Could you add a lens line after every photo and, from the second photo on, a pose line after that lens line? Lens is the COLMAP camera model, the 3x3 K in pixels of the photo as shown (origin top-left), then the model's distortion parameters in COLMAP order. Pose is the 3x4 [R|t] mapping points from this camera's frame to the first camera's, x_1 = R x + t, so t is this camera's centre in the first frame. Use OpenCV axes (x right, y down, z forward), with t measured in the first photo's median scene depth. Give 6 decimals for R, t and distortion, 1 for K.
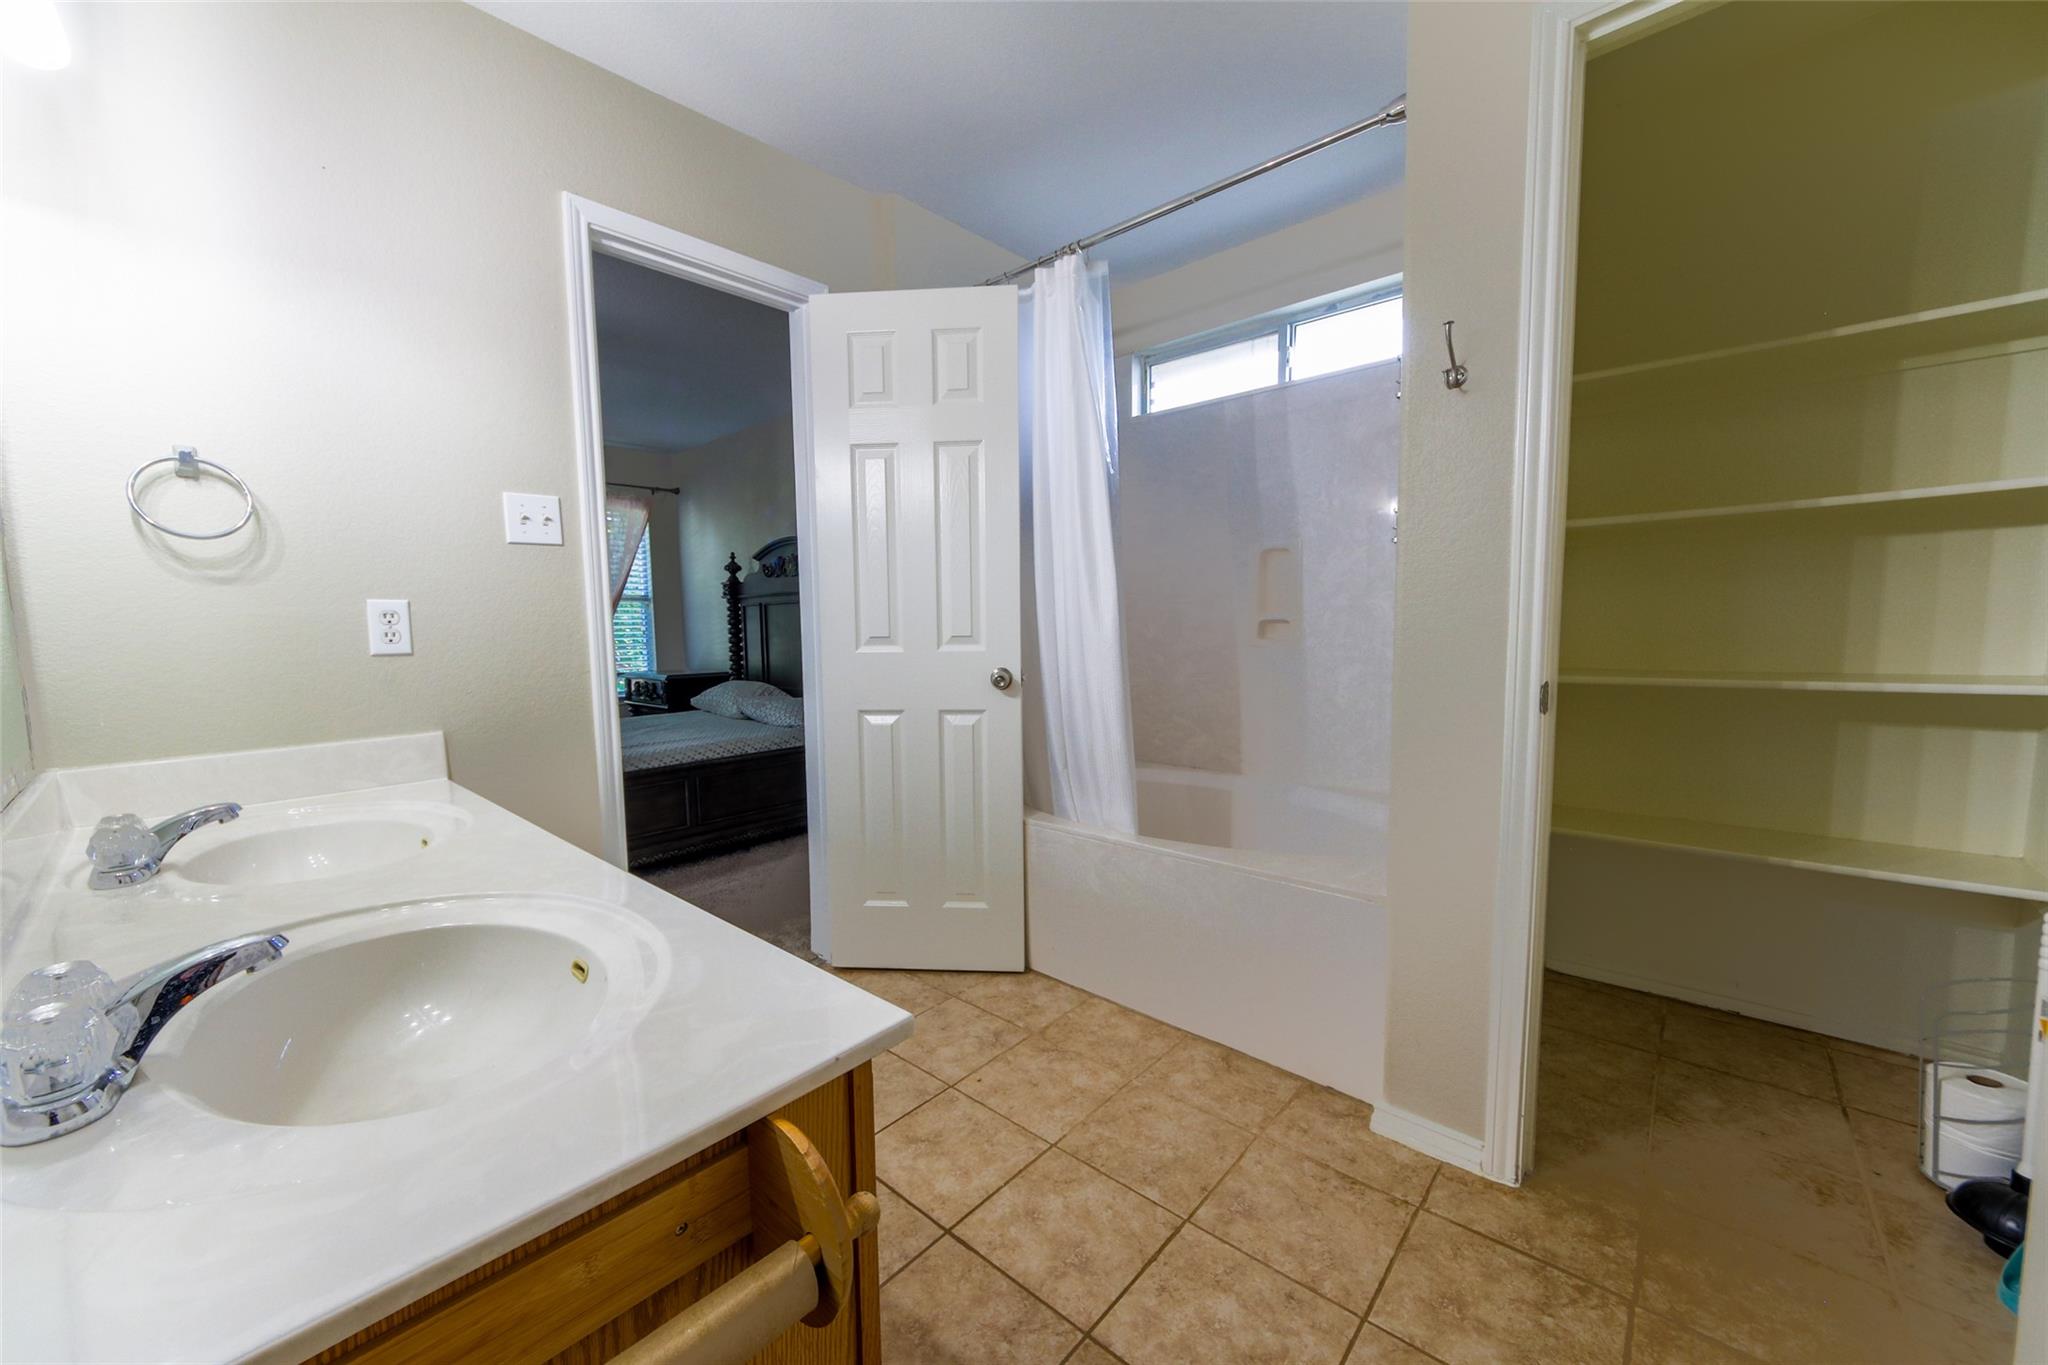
lens RADIAL K [[771.8, 0, 1008.1], [0, 771.8, 678.4], [0, 0, 1]] dist [0.017580, 0.000210]
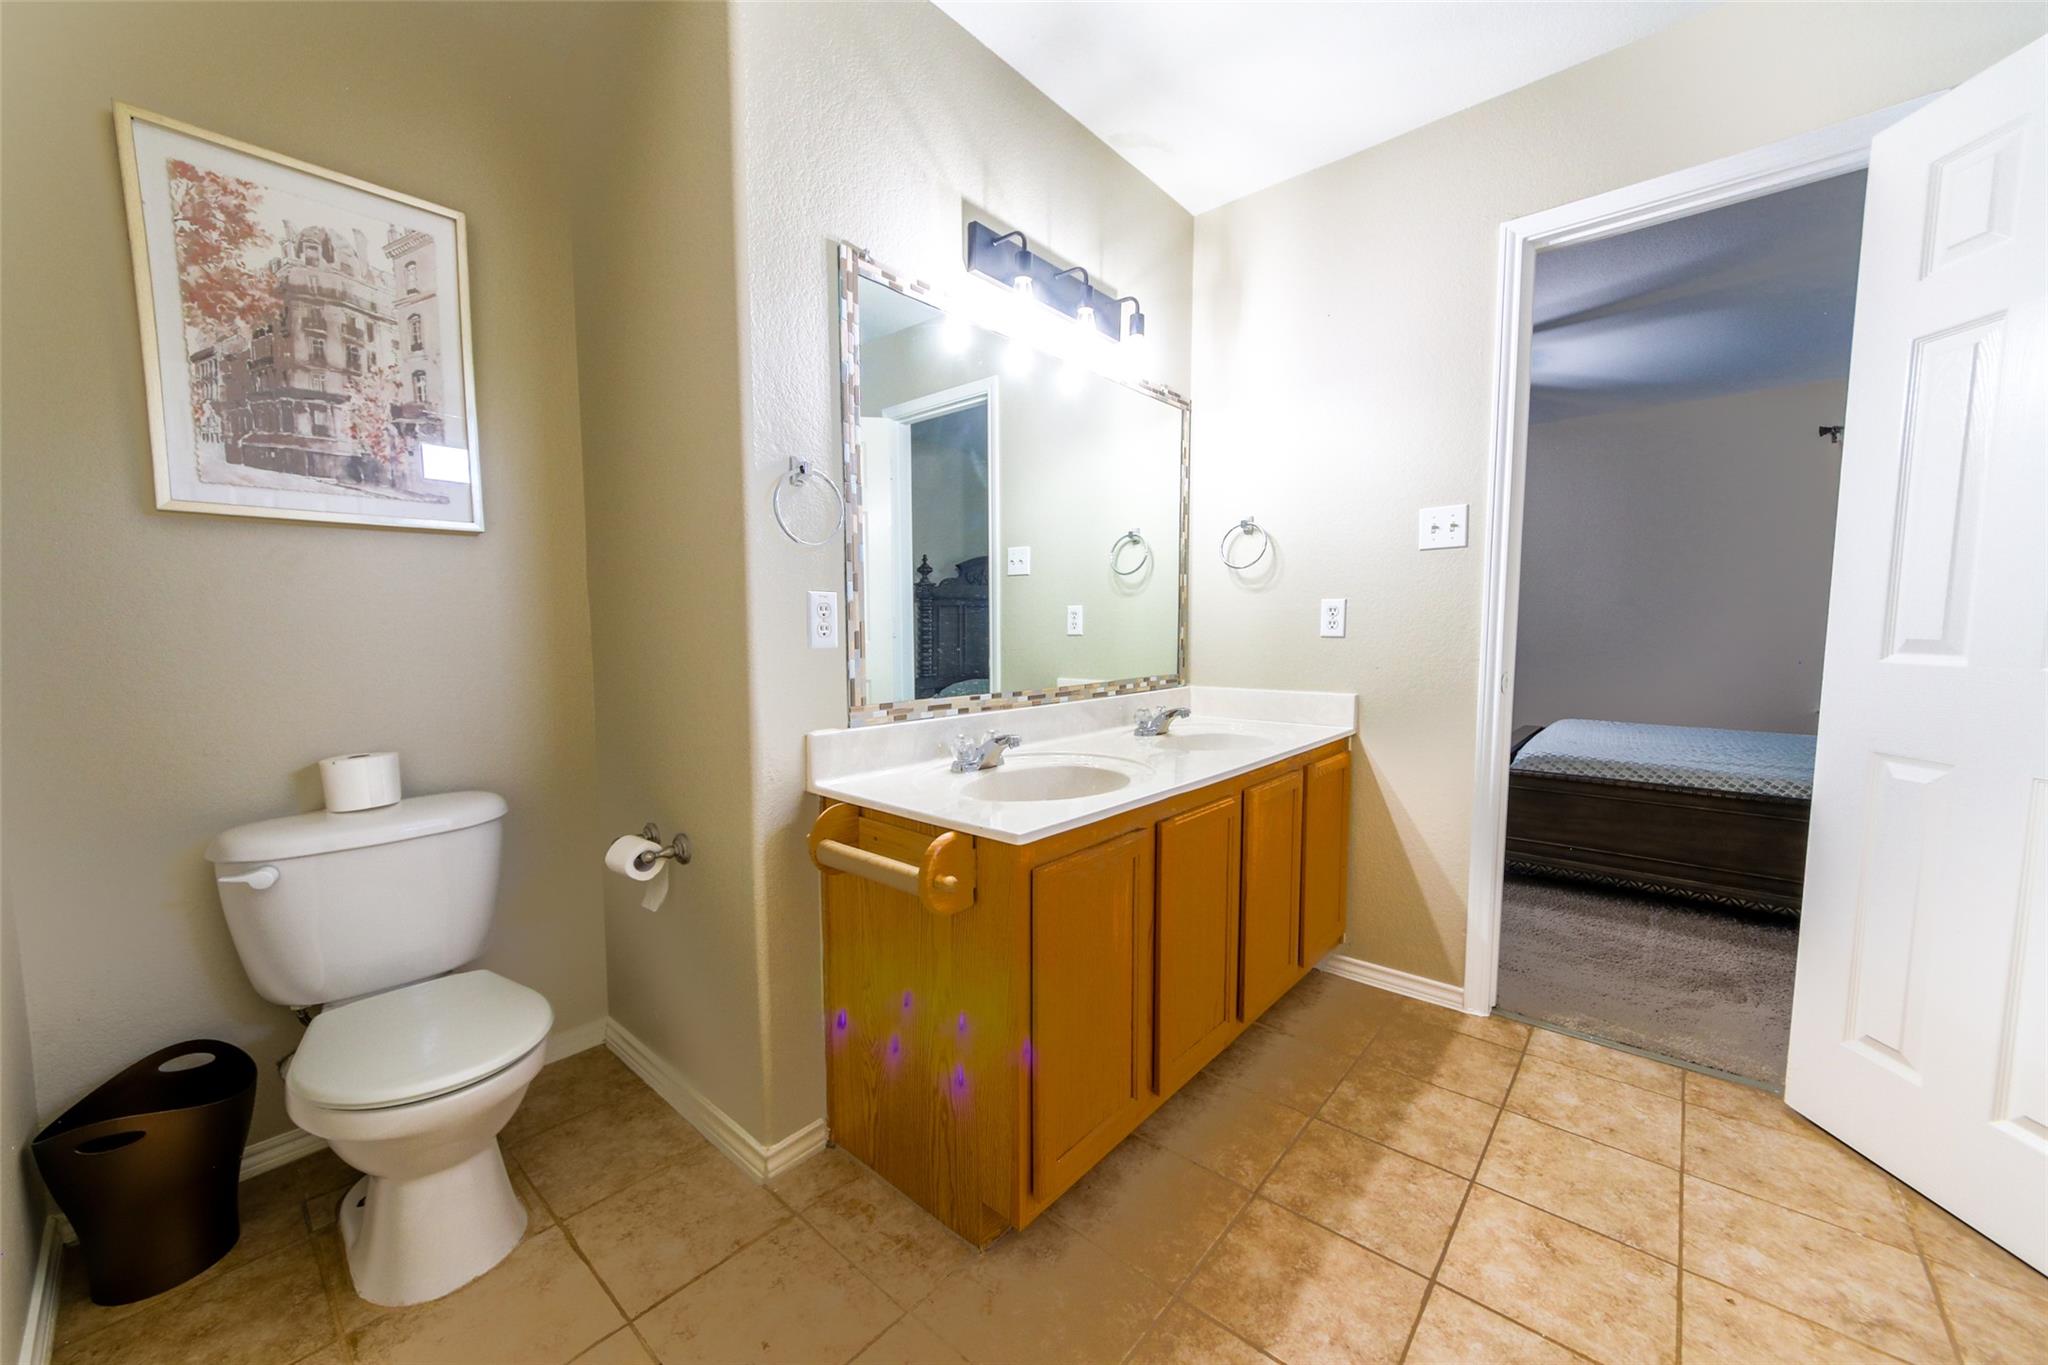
lens RADIAL K [[771.8, 0, 1009.7], [0, 771.8, 690.4], [0, 0, 1]] dist [0.017580, 0.000210]
pose [[0.040033, 0.099337, -0.994248, 0.570251], [-0.081059, 0.992089, 0.095858, -0.019392], [0.995905, 0.076755, 0.047768, 0.311425]]
